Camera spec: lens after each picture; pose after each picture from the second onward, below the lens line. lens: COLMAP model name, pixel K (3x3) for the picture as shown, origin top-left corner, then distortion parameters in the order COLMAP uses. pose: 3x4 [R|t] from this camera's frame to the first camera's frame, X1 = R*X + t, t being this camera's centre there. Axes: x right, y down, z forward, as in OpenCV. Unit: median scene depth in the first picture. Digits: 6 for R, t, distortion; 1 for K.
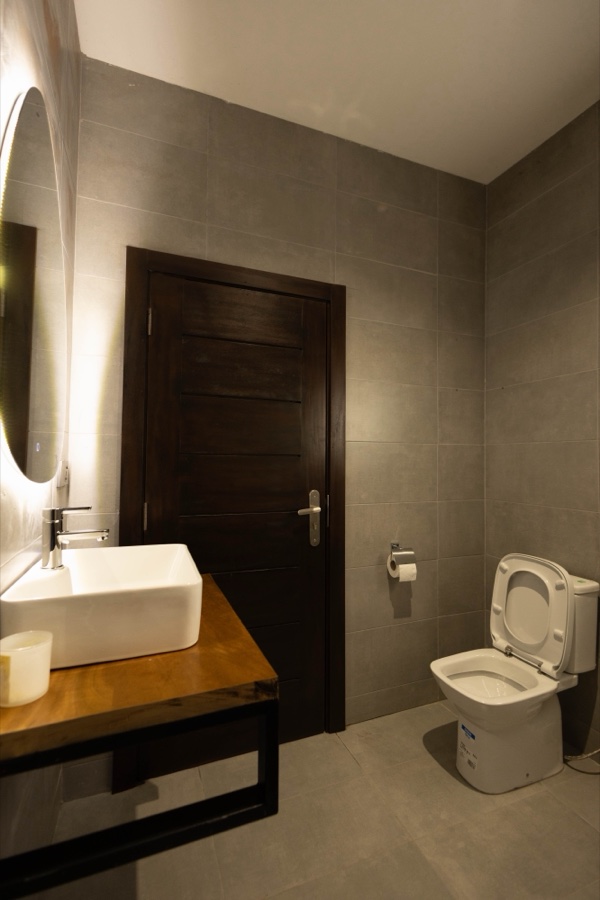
lens RADIAL K [[412.6, 0, 300.0], [0, 412.6, 450.0], [0, 0, 1]] dist [0.007267, -0.000702]
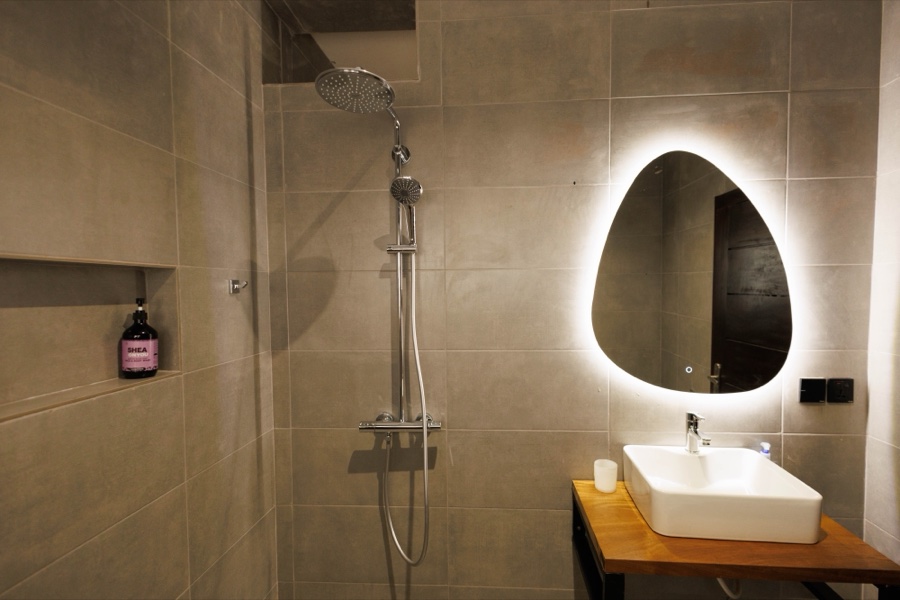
lens RADIAL K [[430.8, 0, 450.0], [0, 430.8, 305.2], [0, 0, 1]] dist [0.004304, 0.000424]
pose [[-0.444268, 0.032436, -0.895307, 0.604560], [0.034762, 0.999216, 0.018951, -0.156974], [0.895219, -0.022703, -0.445047, 0.467265]]
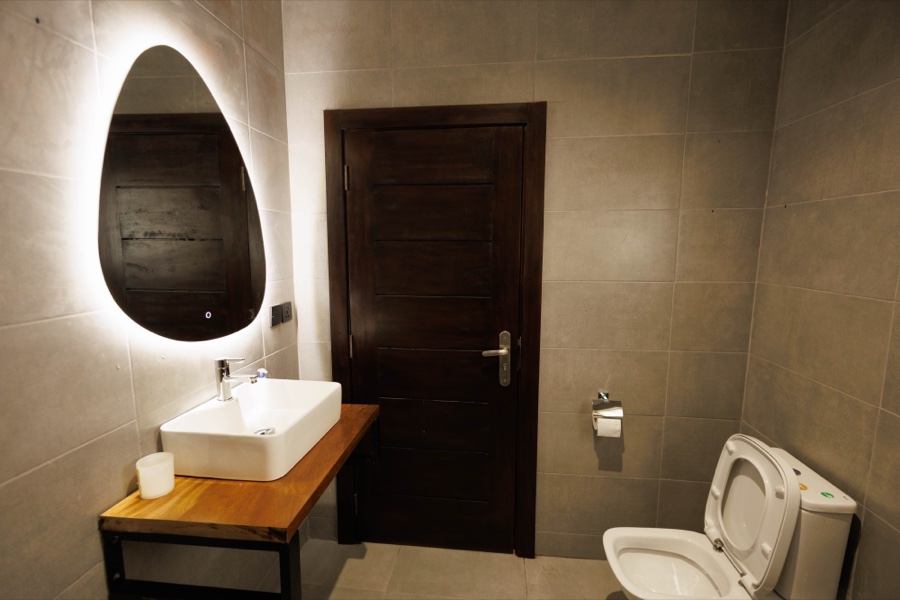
lens RADIAL K [[412.6, 0, 449.3], [0, 412.6, 303.1], [0, 0, 1]] dist [0.007267, -0.000702]
pose [[0.880097, 0.057469, -0.471303, 0.371027], [0.022108, 0.986611, 0.161587, -0.128832], [0.474279, -0.152632, 0.867042, 0.093775]]
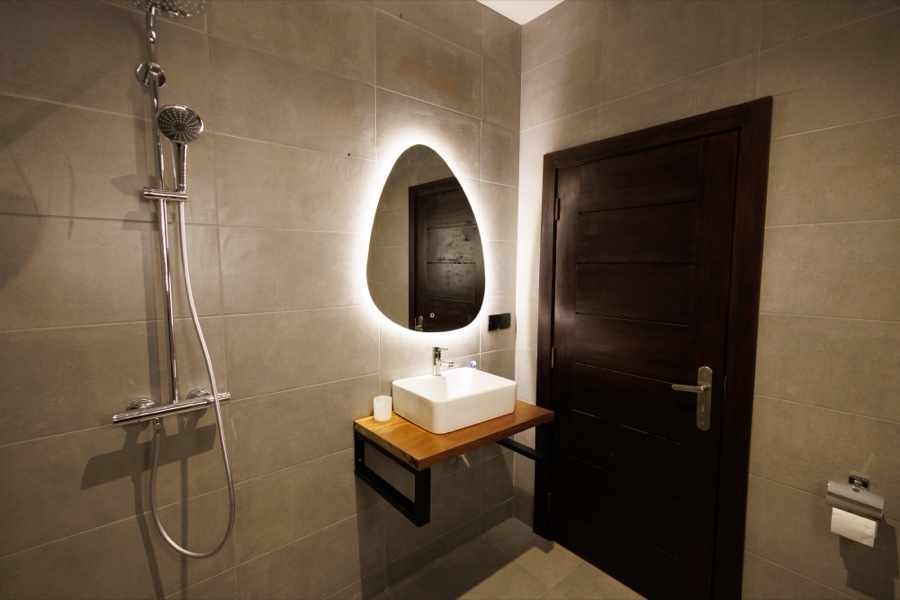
lens RADIAL K [[412.6, 0, 449.3], [0, 412.6, 303.1], [0, 0, 1]] dist [0.007267, -0.000702]
pose [[0.299341, 0.078238, -0.950933, 0.670367], [0.032927, 0.995192, 0.092244, -0.128318], [0.953578, -0.058924, 0.295326, 0.244022]]
